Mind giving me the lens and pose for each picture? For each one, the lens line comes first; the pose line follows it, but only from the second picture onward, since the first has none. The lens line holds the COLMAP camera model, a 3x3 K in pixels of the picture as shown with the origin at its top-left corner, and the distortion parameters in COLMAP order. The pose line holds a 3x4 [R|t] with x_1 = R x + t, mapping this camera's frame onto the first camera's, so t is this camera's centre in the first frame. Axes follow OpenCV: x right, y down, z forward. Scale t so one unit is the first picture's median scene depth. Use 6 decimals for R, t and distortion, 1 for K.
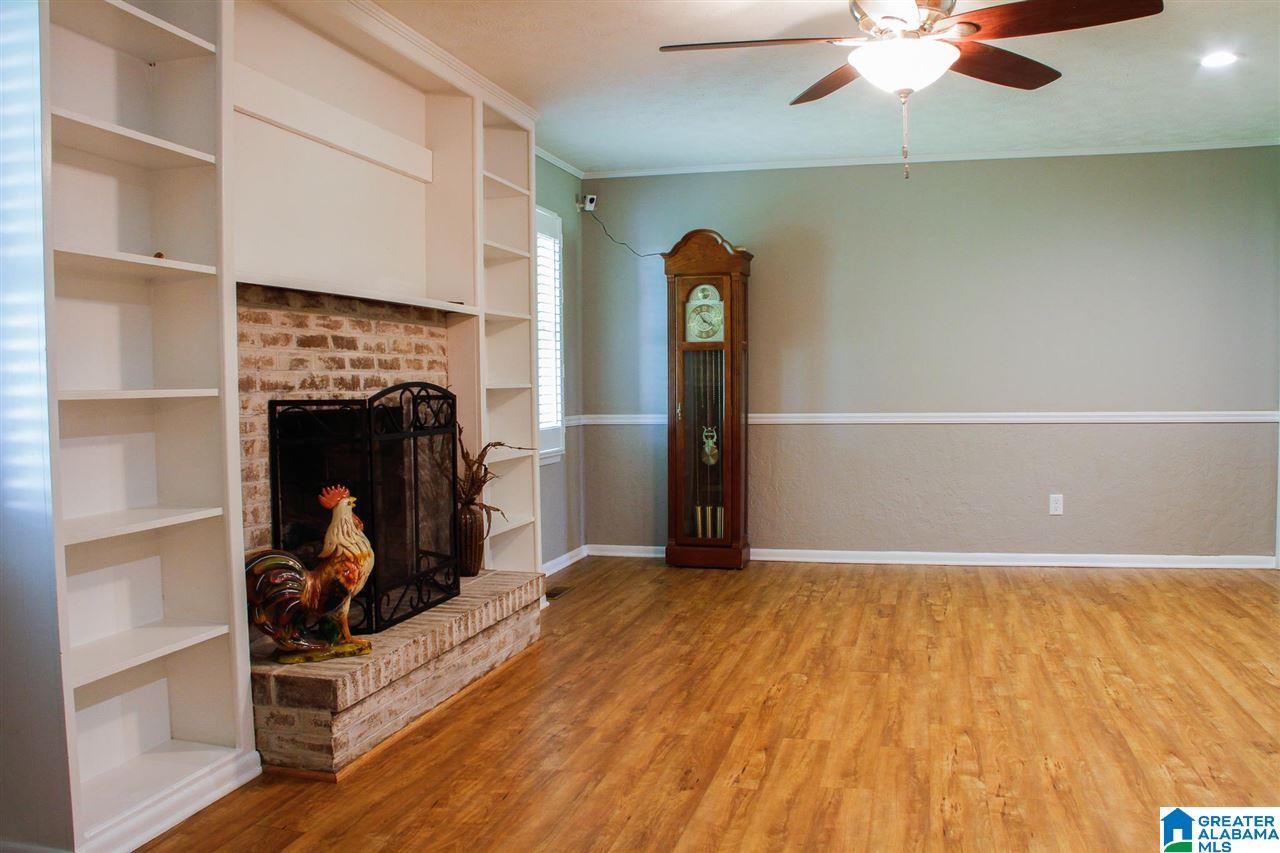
lens RADIAL K [[1054.4, 0, 604.7], [0, 1054.4, 427.7], [0, 0, 1]] dist [-0.184530, 0.146298]
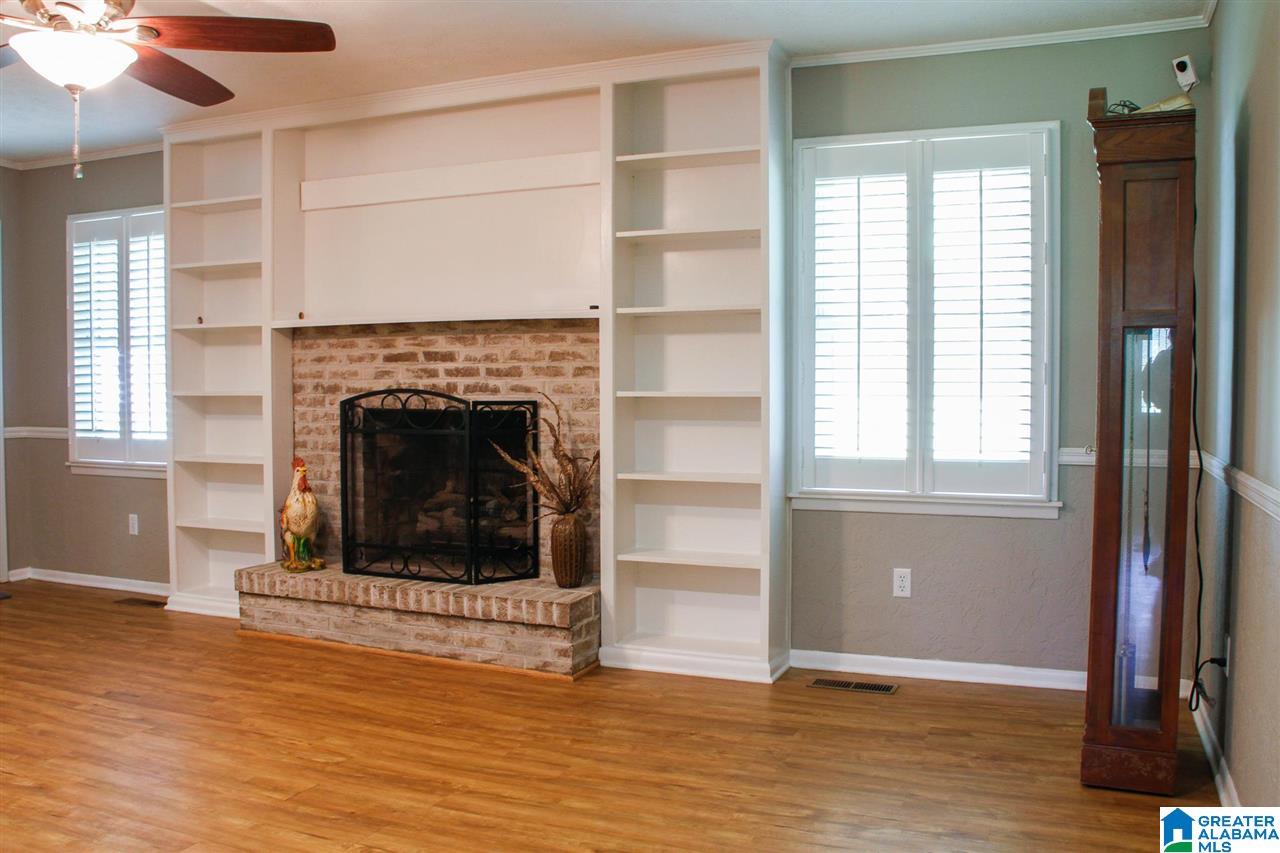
lens RADIAL K [[1054.4, 0, 604.7], [0, 1054.4, 427.7], [0, 0, 1]] dist [-0.184530, 0.146298]
pose [[-0.115555, 0.047296, -0.992174, 0.995087], [-0.042708, 0.997705, 0.052534, -0.071777], [0.992383, 0.048444, -0.113270, 1.364126]]
